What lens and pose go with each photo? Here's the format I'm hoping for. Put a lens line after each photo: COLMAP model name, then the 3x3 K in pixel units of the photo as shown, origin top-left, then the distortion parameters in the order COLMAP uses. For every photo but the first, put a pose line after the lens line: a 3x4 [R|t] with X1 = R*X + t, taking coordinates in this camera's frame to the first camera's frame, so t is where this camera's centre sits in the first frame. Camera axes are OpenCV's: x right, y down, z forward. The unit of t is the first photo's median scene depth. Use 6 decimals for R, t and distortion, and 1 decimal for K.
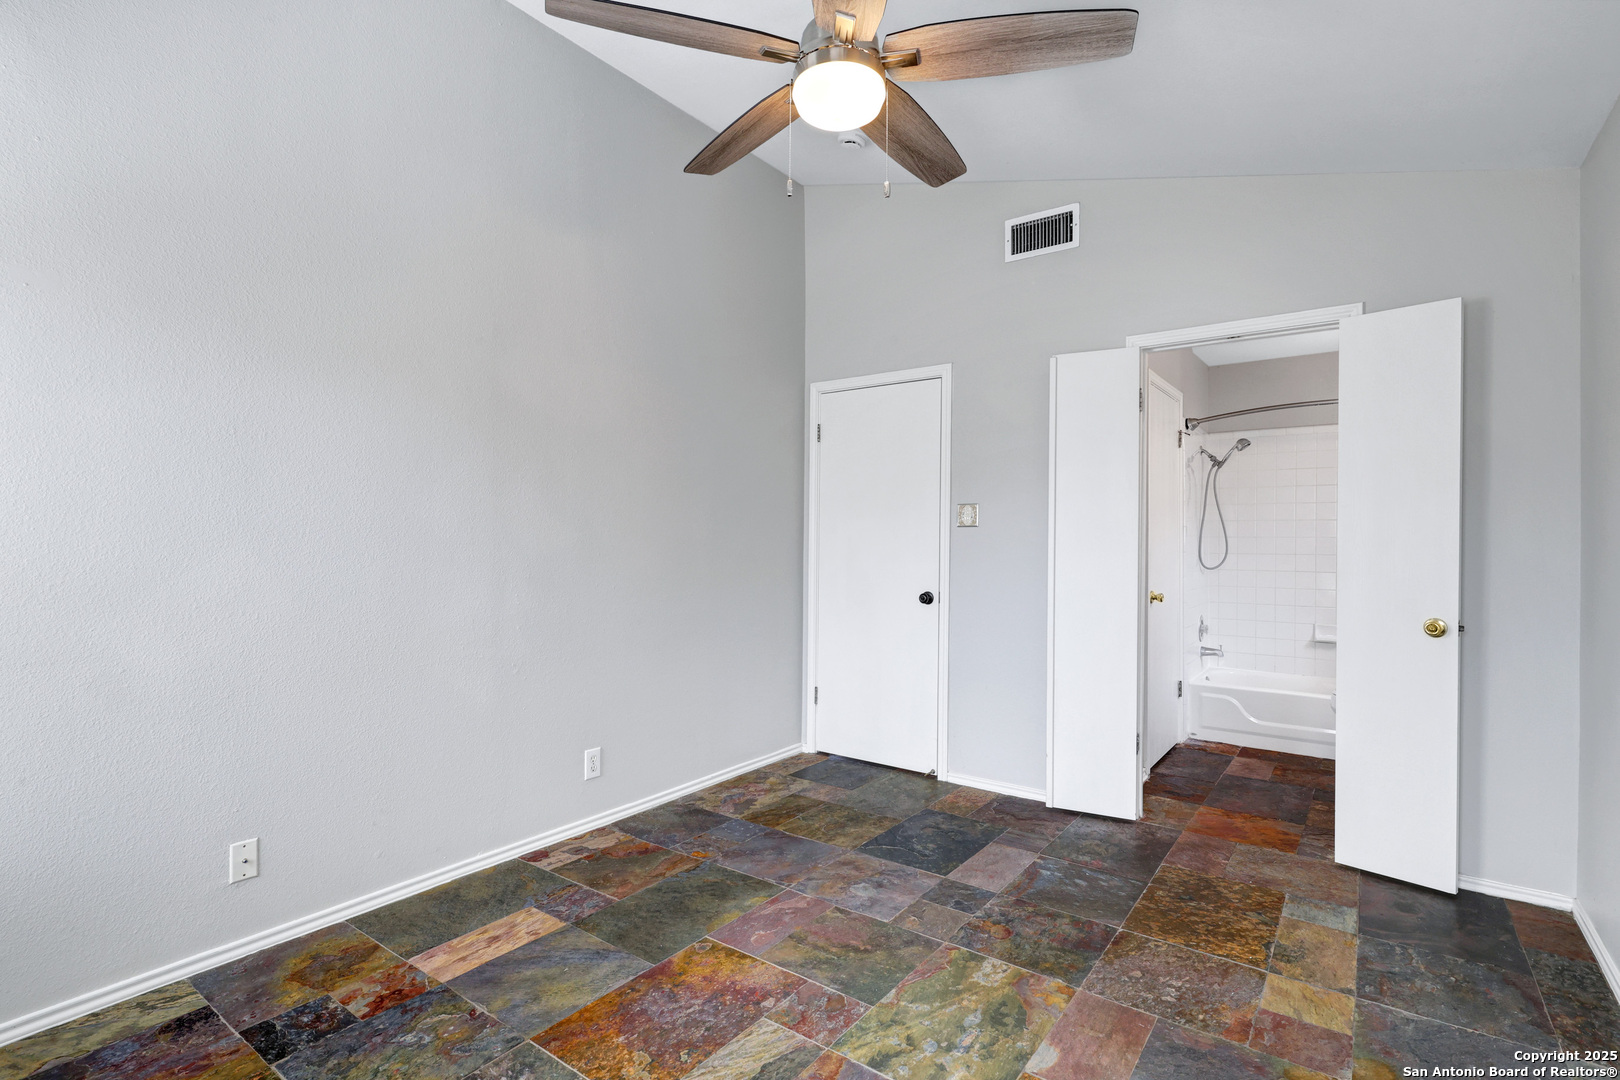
lens RADIAL K [[782.8, 0, 809.9], [0, 782.8, 541.5], [0, 0, 1]] dist [0.000047, 0.000103]
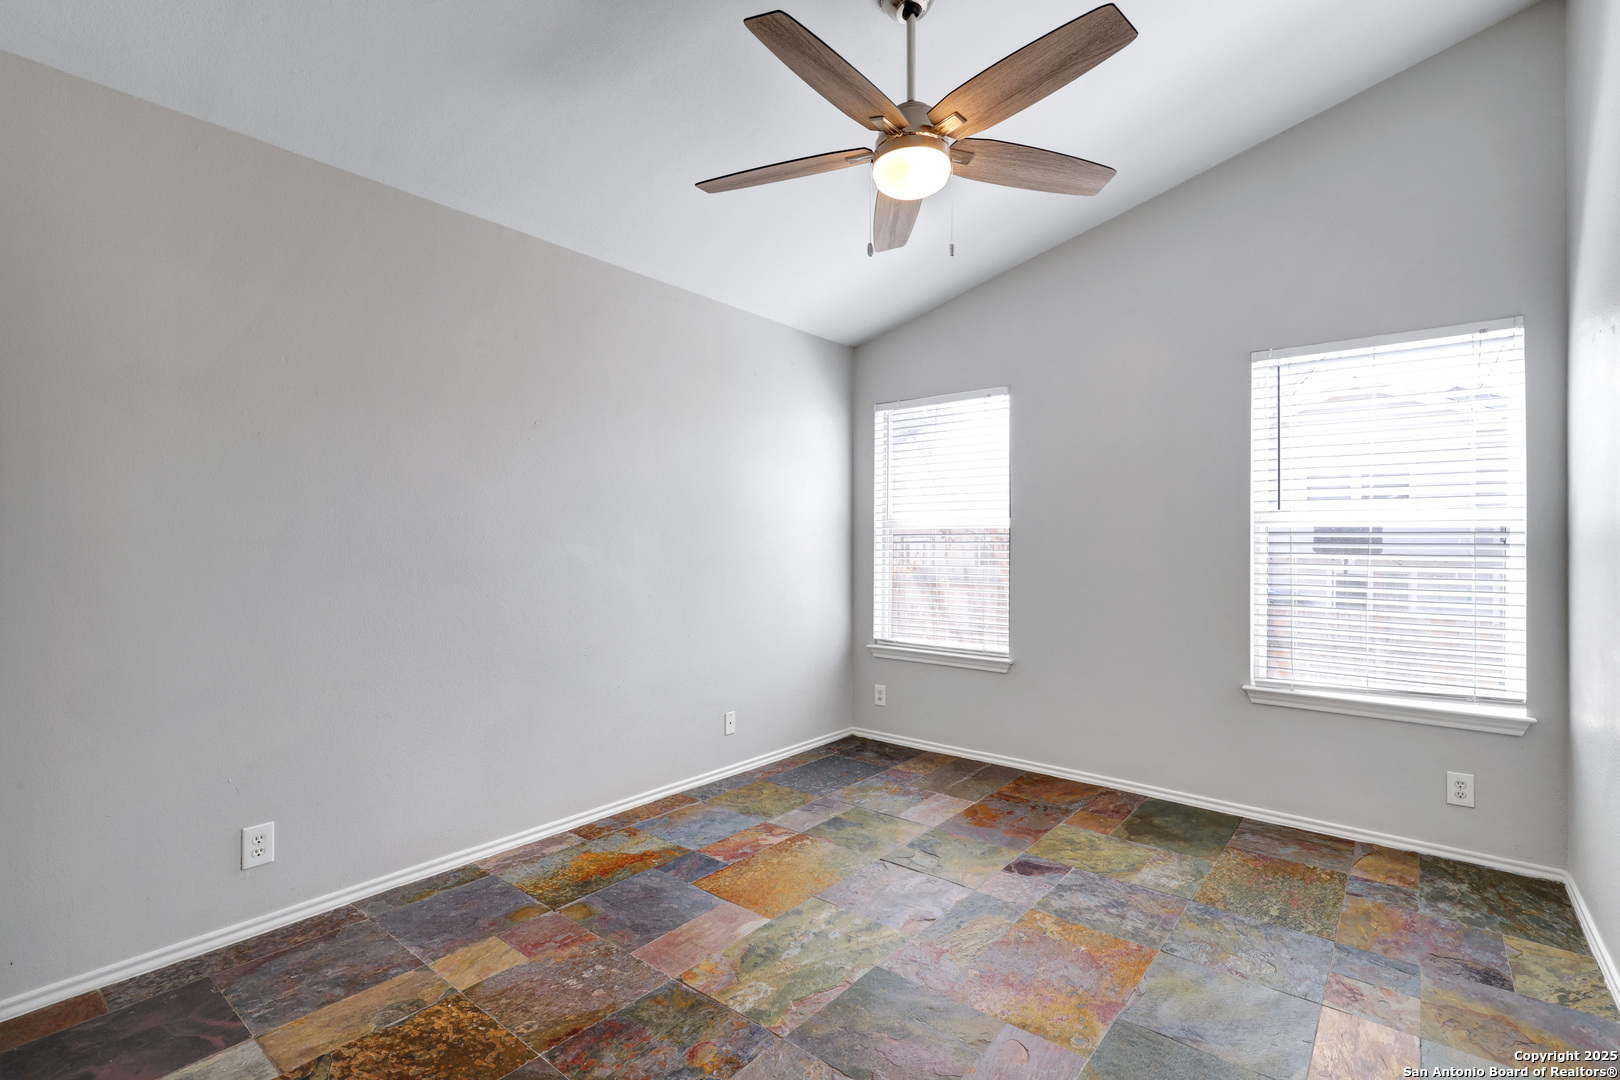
lens RADIAL K [[739.6, 0, 810.2], [0, 739.6, 539.1], [0, 0, 1]] dist [0.002501, 0.000546]
pose [[-0.998675, -0.006598, 0.051040, 0.118236], [-0.006635, 0.999978, -0.000543, -0.005582], [-0.051035, -0.000881, -0.998696, 1.948506]]
